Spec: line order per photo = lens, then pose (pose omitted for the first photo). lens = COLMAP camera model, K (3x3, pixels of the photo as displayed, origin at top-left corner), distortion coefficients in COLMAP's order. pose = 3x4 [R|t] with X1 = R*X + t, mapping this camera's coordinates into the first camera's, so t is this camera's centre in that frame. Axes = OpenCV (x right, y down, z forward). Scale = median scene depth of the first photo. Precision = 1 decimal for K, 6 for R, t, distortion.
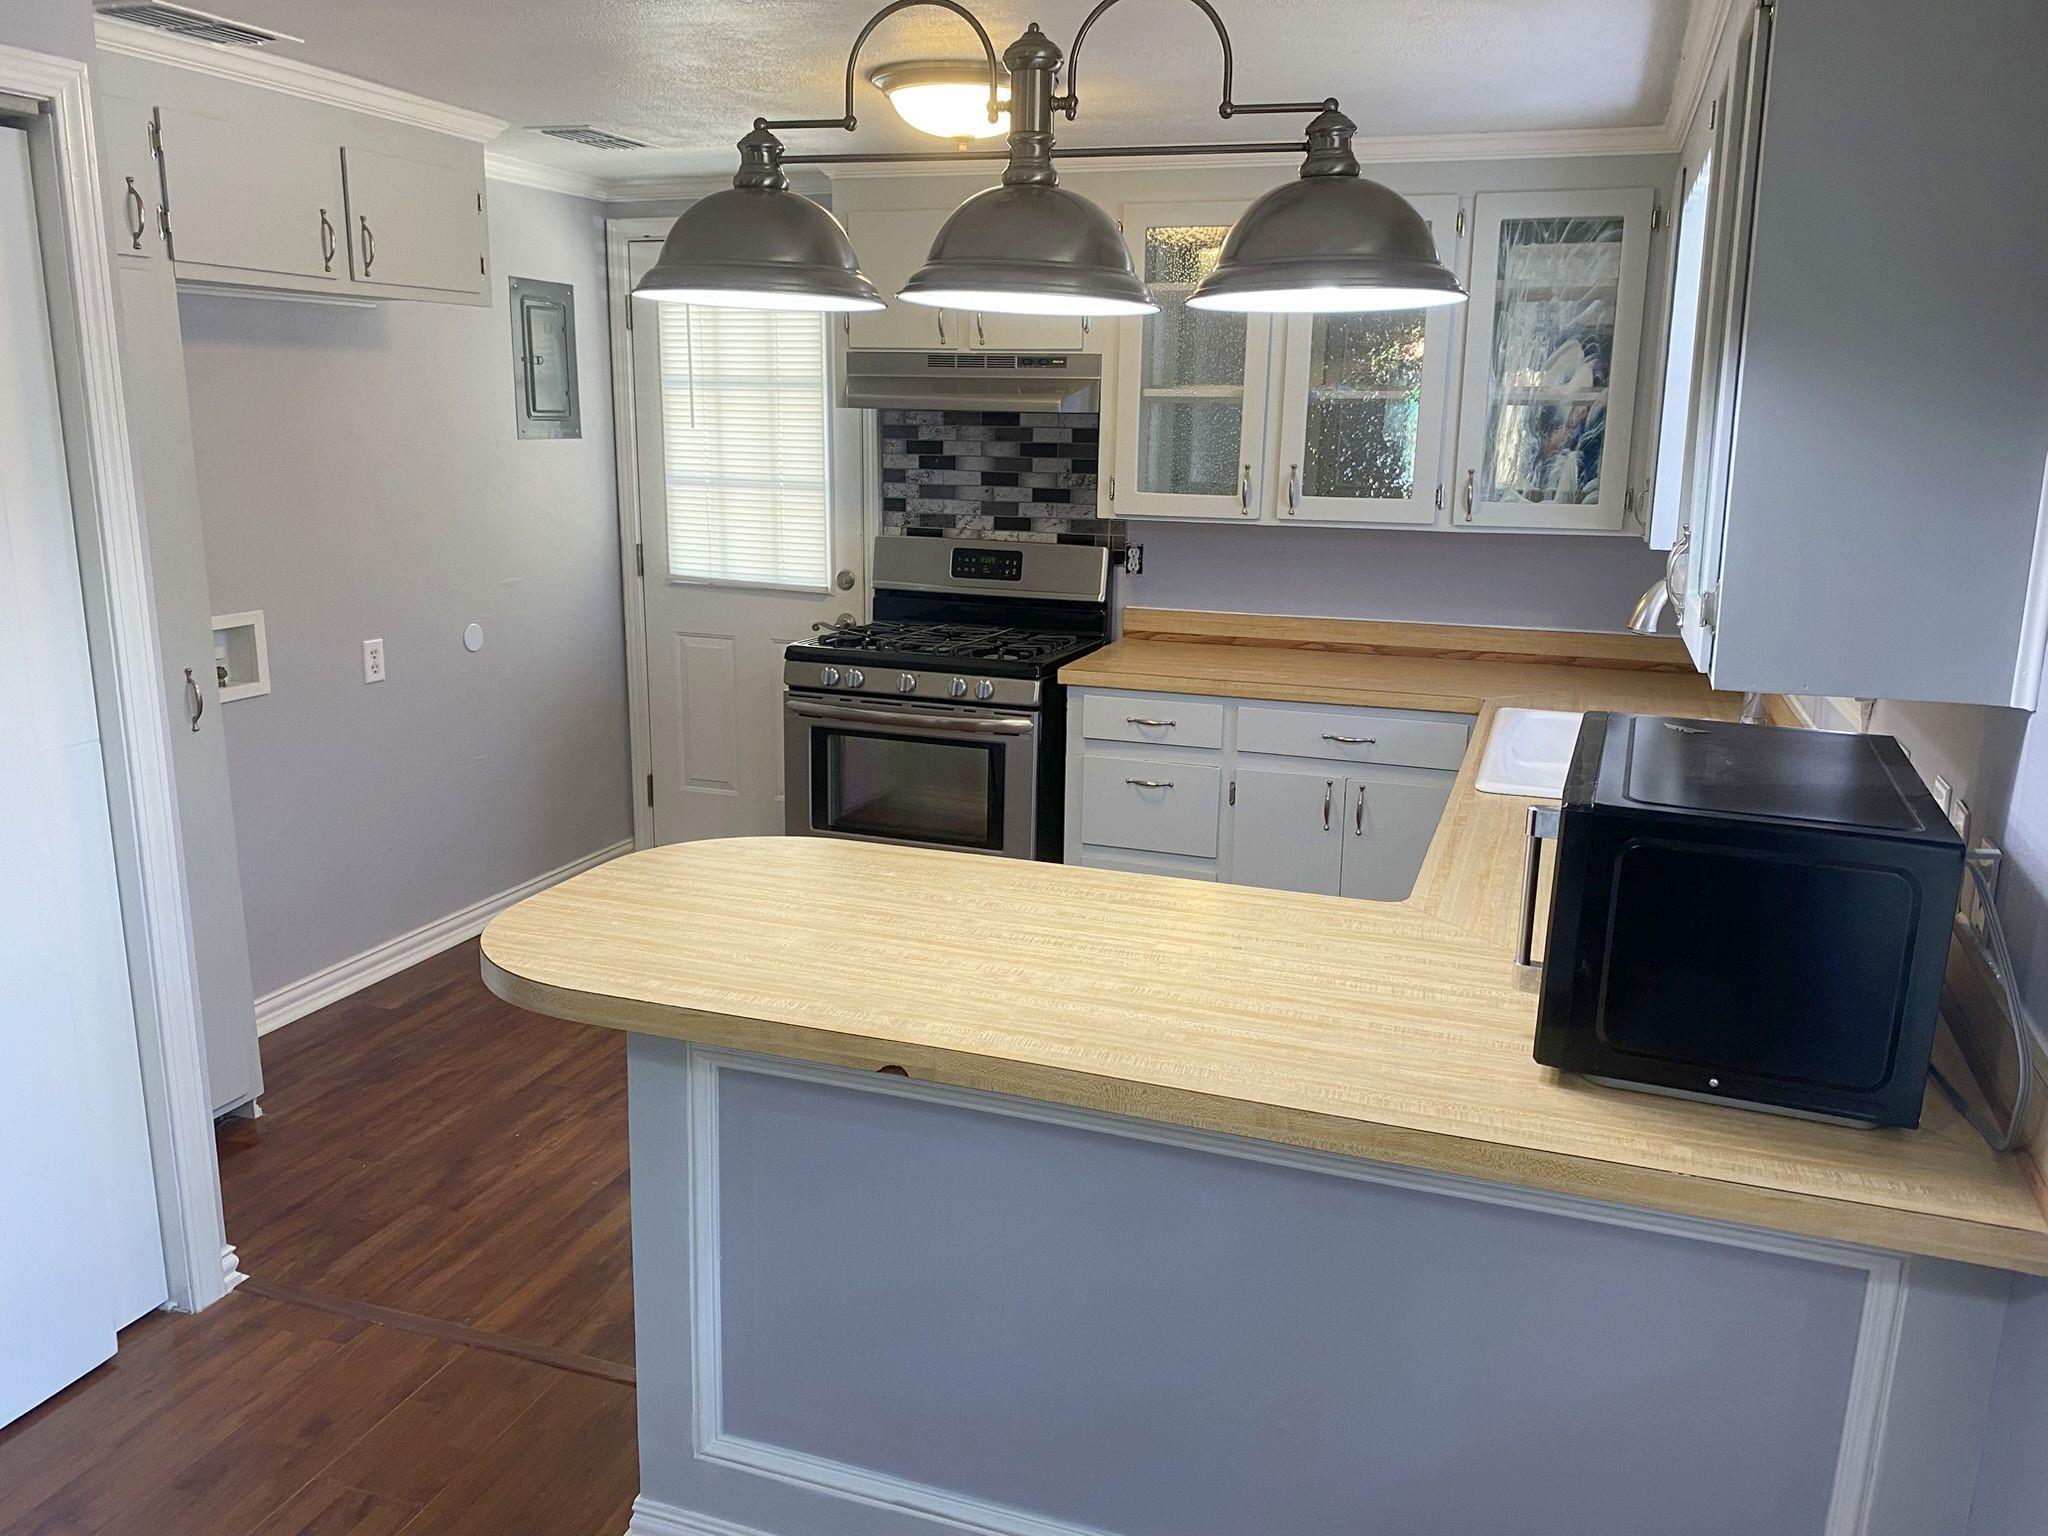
lens RADIAL K [[1581.1, 0, 1028.7], [0, 1581.1, 763.5], [0, 0, 1]] dist [0.084661, -0.104241]
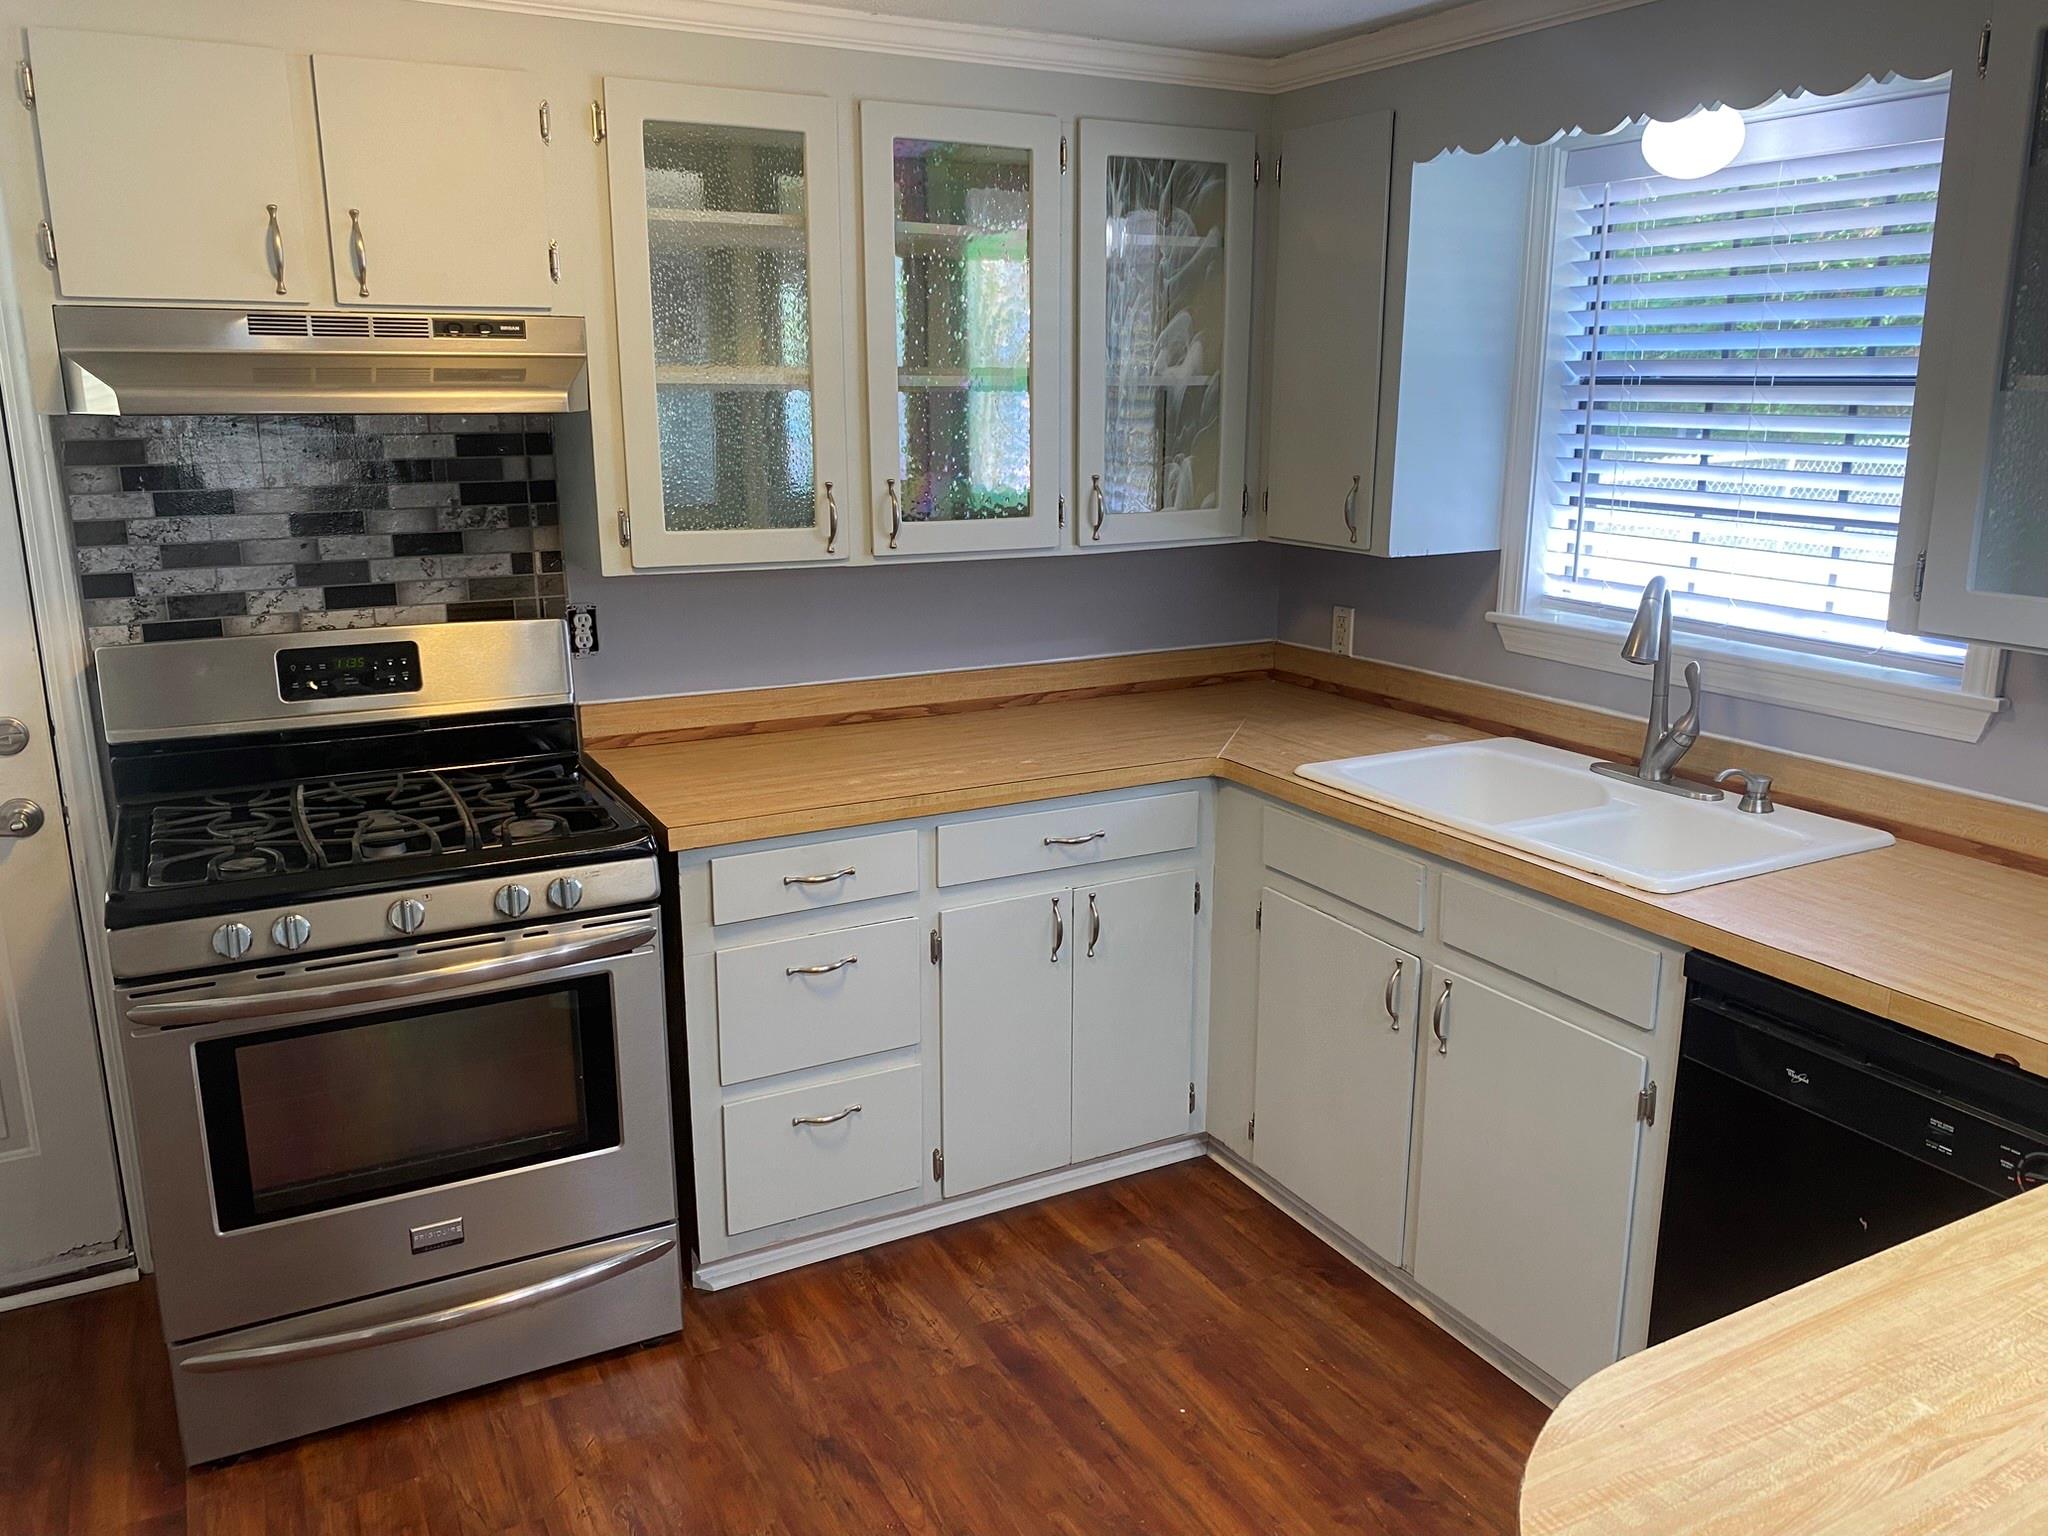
lens RADIAL K [[1581.1, 0, 1044.6], [0, 1581.1, 774.8], [0, 0, 1]] dist [0.084661, -0.104241]
pose [[0.668497, -0.196851, 0.717190, -0.287806], [0.171736, 0.979131, 0.108671, -0.109101], [-0.723615, 0.050521, 0.688353, 0.410874]]
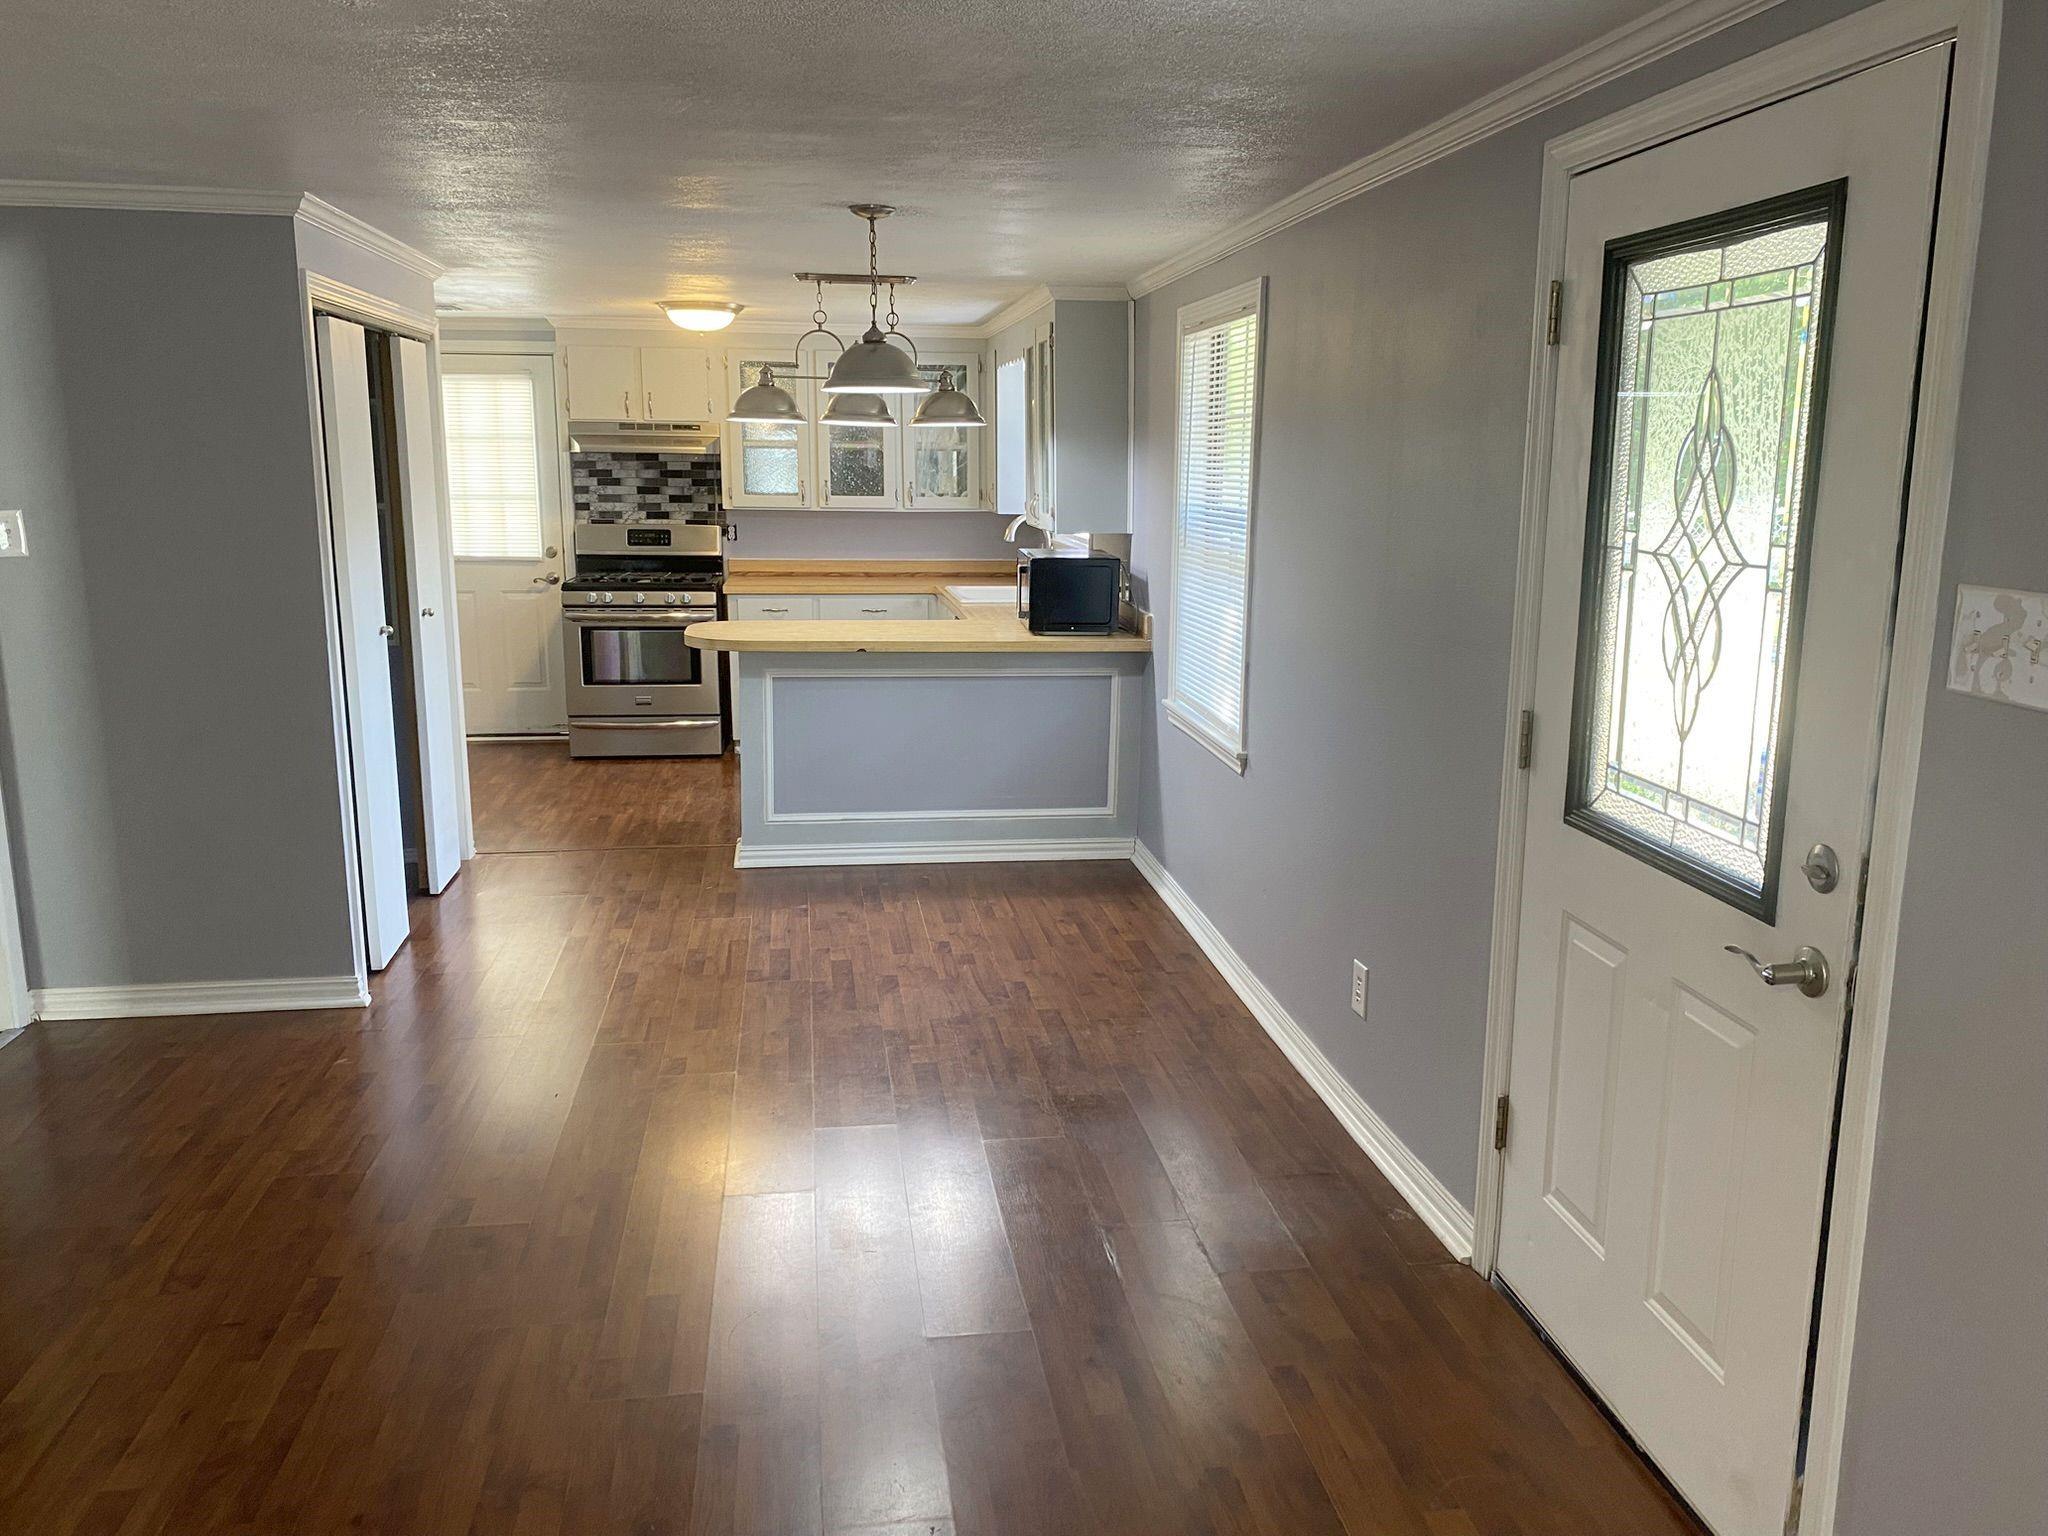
lens RADIAL K [[1581.1, 0, 1083.4], [0, 1581.1, 780.4], [0, 0, 1]] dist [0.084661, -0.104241]
pose [[0.874359, -0.105160, 0.473749, -0.482256], [0.109948, 0.993780, 0.017671, 0.170343], [-0.472660, 0.036637, 0.880483, -0.815347]]
